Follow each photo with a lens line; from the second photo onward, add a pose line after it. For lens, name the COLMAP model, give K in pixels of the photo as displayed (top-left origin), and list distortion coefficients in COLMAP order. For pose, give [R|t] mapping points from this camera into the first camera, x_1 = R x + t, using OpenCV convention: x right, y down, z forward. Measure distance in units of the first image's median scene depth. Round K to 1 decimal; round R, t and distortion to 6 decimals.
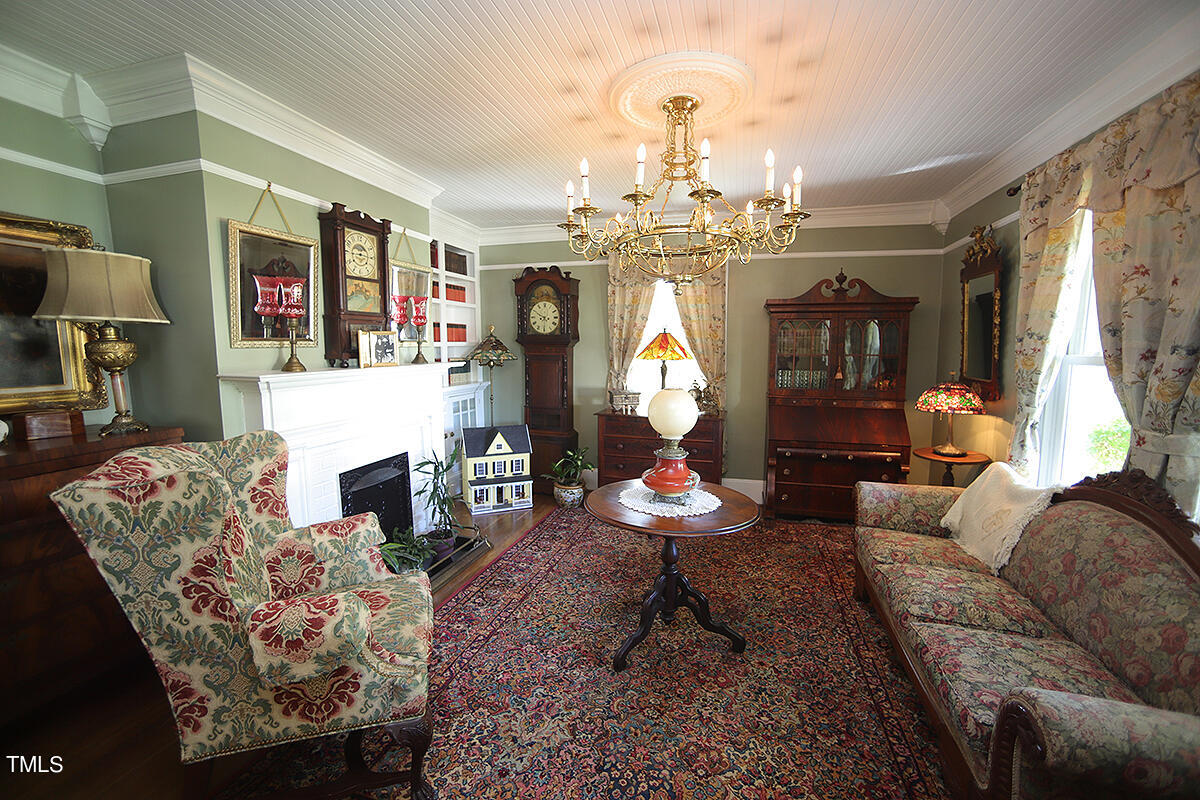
lens RADIAL K [[482.6, 0, 598.3], [0, 482.6, 399.8], [0, 0, 1]] dist [-0.059637, 0.027611]
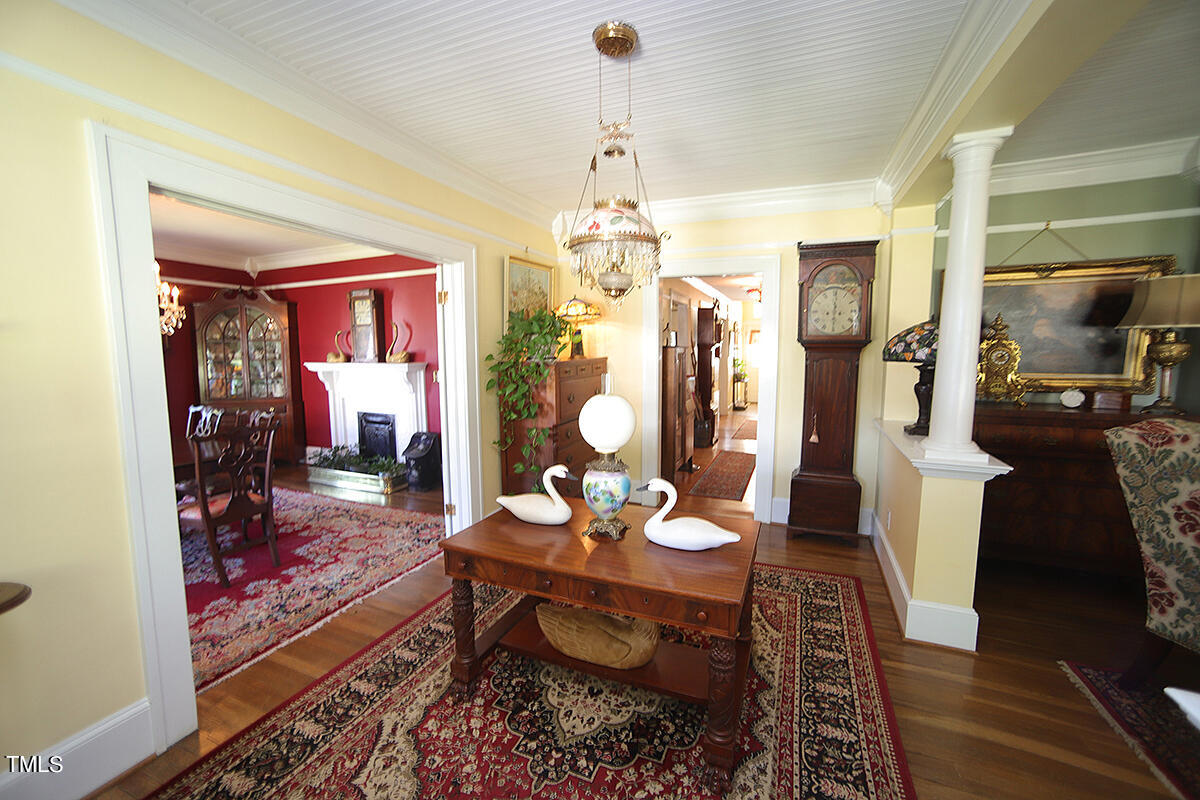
lens RADIAL K [[482.6, 0, 598.3], [0, 482.6, 399.8], [0, 0, 1]] dist [-0.059637, 0.027611]
pose [[-0.119483, 0.112739, -0.986415, 0.537710], [-0.107869, 0.986177, 0.125778, 0.045433], [0.986959, 0.121432, -0.105670, -0.488741]]
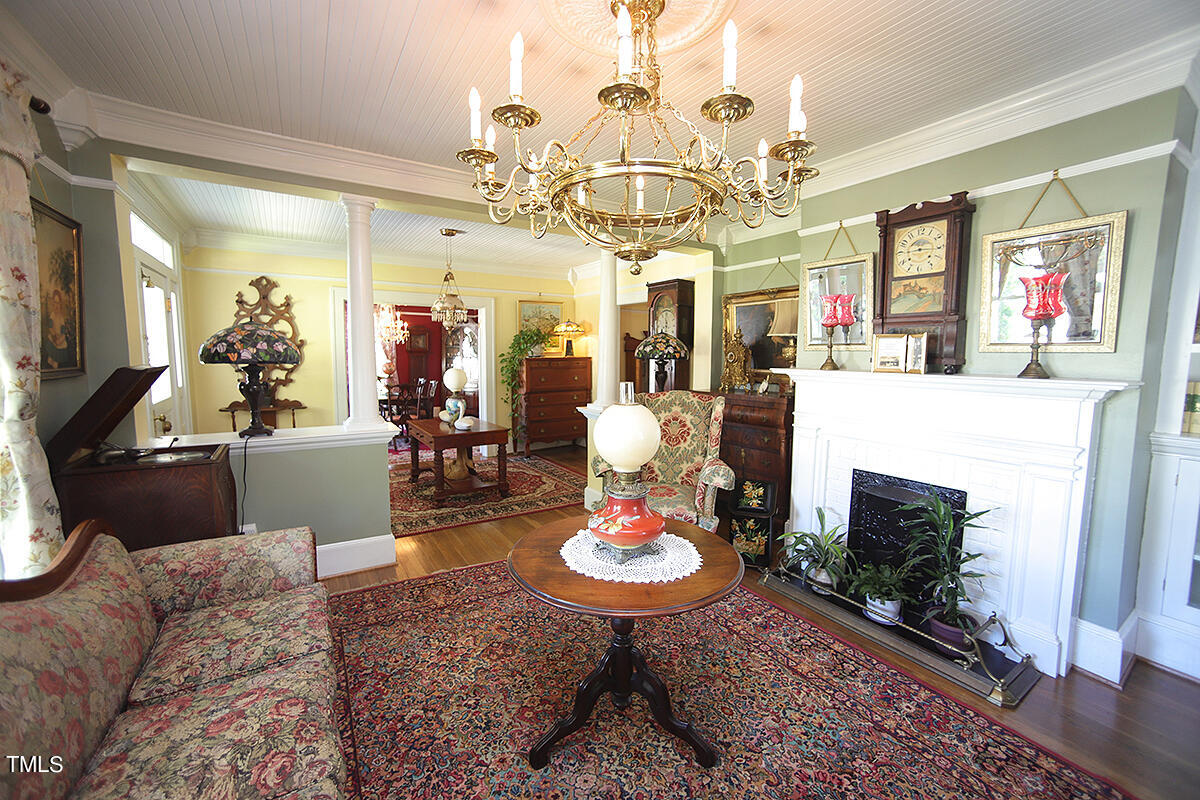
lens RADIAL K [[482.6, 0, 598.3], [0, 482.6, 399.8], [0, 0, 1]] dist [-0.059637, 0.027611]
pose [[-0.659921, 0.073510, -0.747730, 0.983940], [-0.086802, 0.981079, 0.173059, -0.207211], [0.746304, 0.179110, -0.641054, 1.919207]]
